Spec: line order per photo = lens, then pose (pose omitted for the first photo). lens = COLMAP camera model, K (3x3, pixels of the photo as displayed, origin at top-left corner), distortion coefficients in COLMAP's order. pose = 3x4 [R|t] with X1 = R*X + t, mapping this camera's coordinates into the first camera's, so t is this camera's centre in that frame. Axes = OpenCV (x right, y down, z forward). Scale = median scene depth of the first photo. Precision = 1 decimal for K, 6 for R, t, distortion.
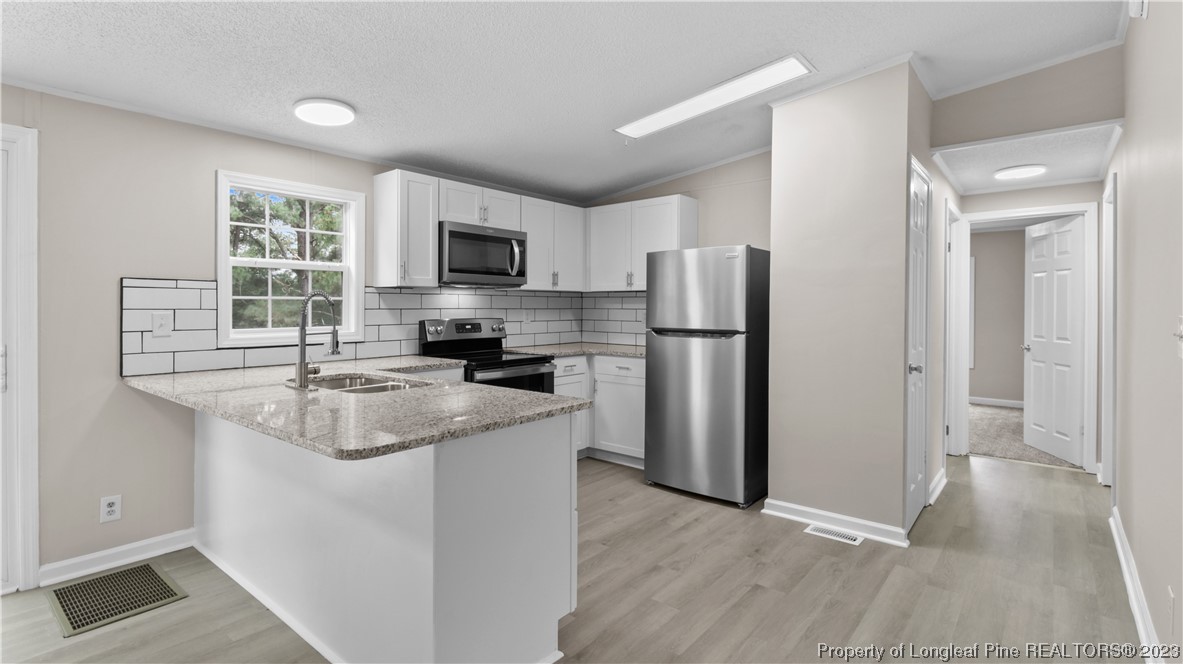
lens RADIAL K [[554.9, 0, 593.4], [0, 554.9, 309.8], [0, 0, 1]] dist [0.018349, -0.016029]
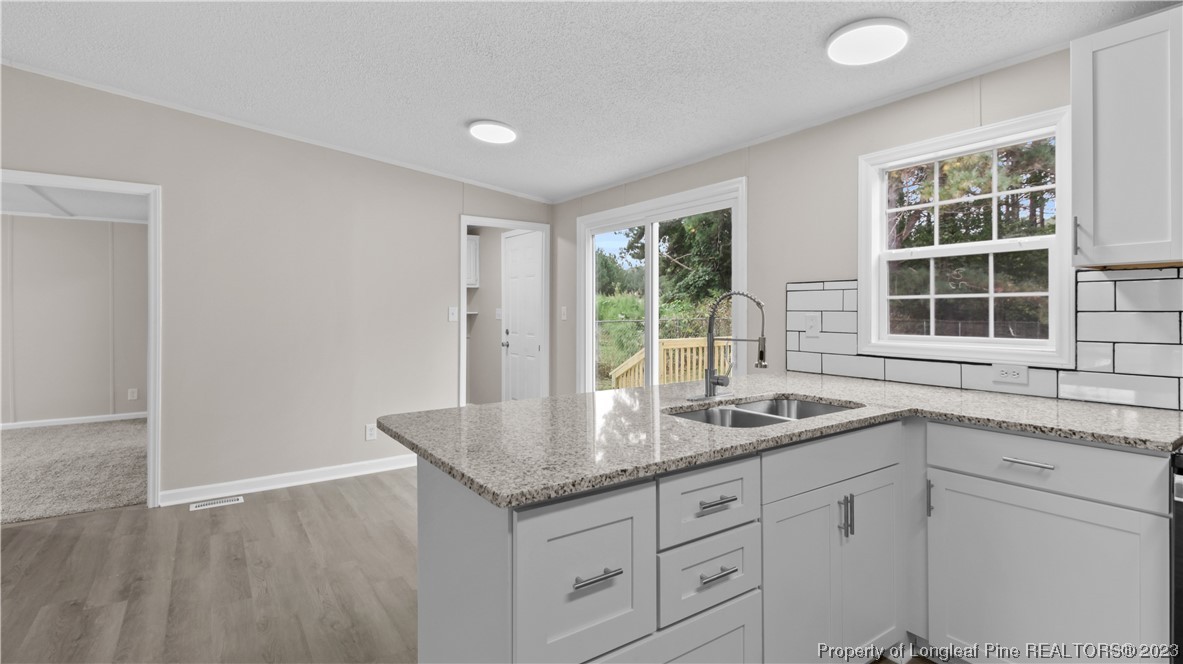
lens RADIAL K [[554.9, 0, 593.4], [0, 554.9, 309.8], [0, 0, 1]] dist [0.018349, -0.016029]
pose [[-0.278626, -0.000487, -0.960400, 0.251490], [-0.003096, 0.999995, 0.000391, -0.001688], [0.960395, 0.003083, -0.278626, 0.670025]]
